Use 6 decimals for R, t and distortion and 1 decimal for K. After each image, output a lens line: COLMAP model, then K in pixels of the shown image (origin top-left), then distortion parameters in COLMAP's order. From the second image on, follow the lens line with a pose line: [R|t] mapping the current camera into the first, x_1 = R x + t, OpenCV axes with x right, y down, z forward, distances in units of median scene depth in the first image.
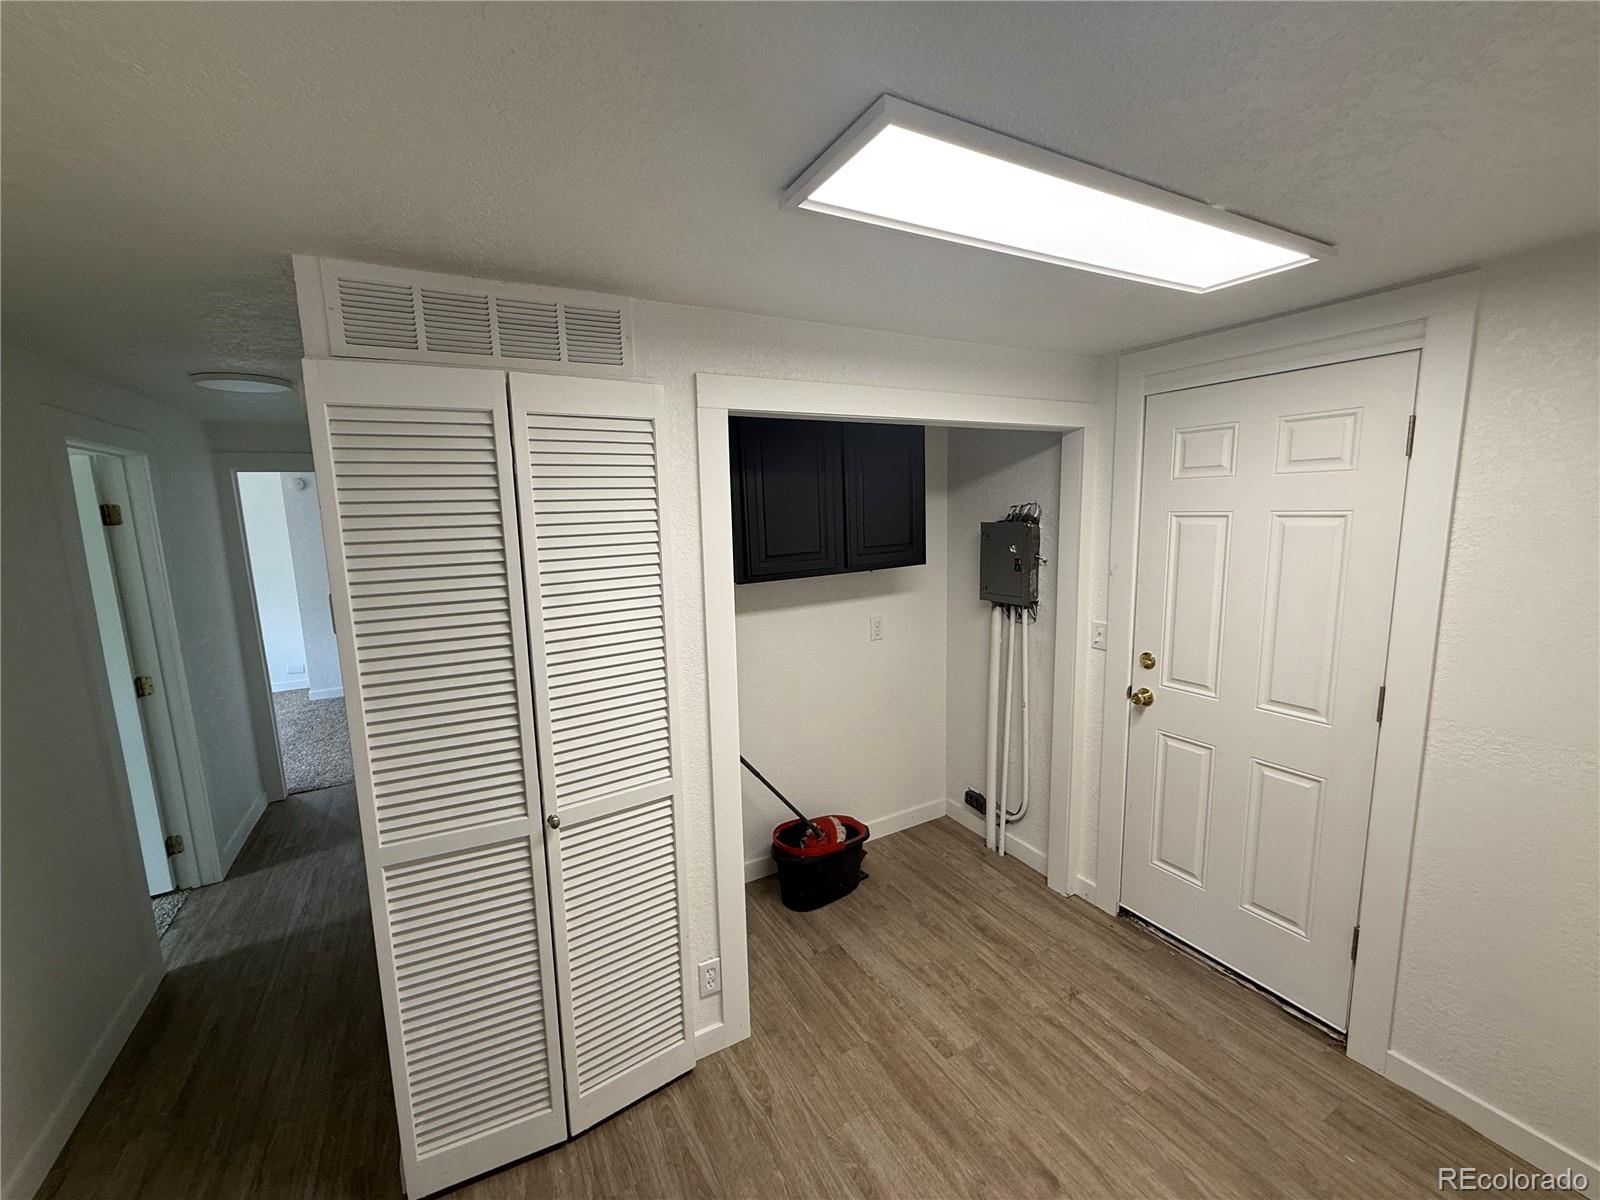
lens RADIAL K [[639.3, 0, 794.4], [0, 639.3, 599.5], [0, 0, 1]] dist [-0.001470, 0.000532]
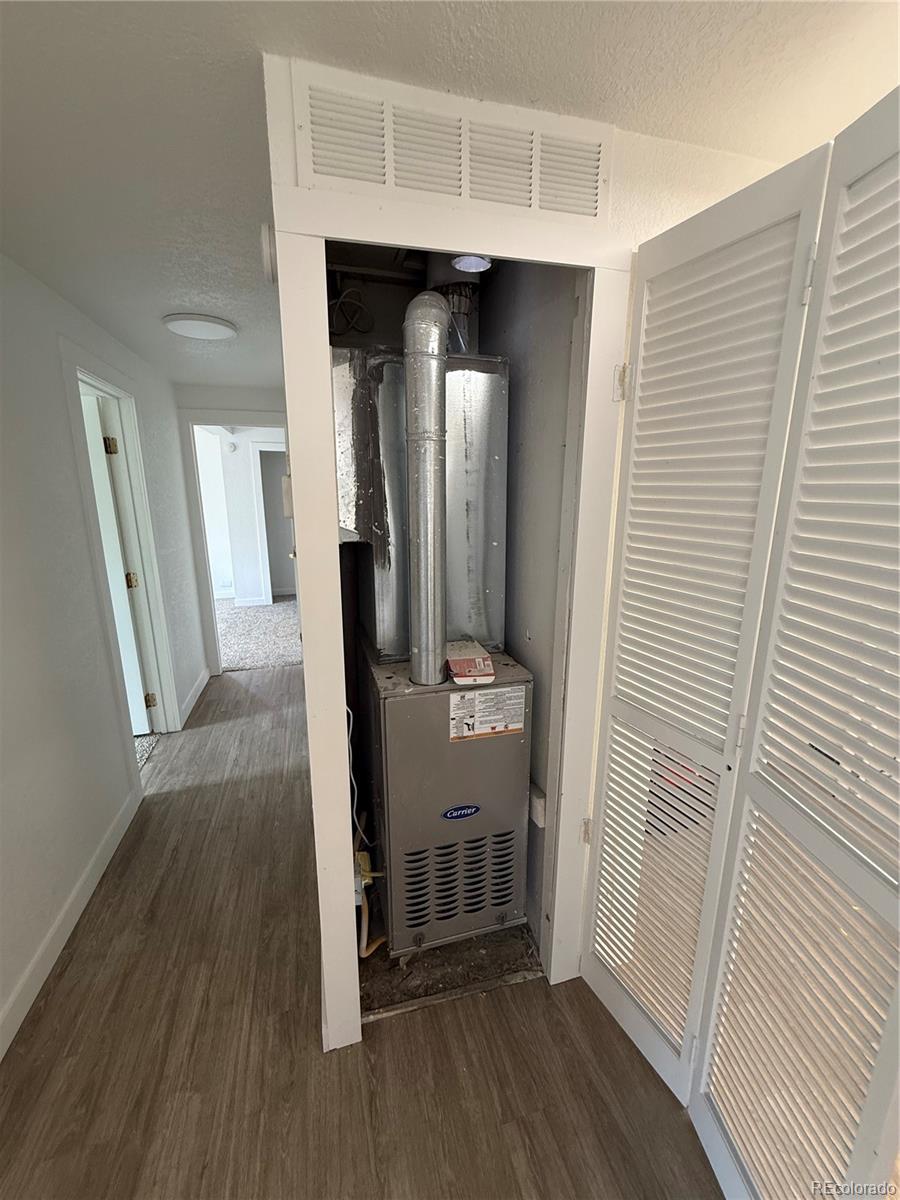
lens RADIAL K [[479.5, 0, 448.2], [0, 479.5, 596.1], [0, 0, 1]] dist [-0.001470, 0.000532]
pose [[0.973665, 0.072455, -0.216165, -0.190636], [-0.055977, 0.995108, 0.081407, 0.059996], [0.221006, -0.067163, 0.972957, 0.206733]]
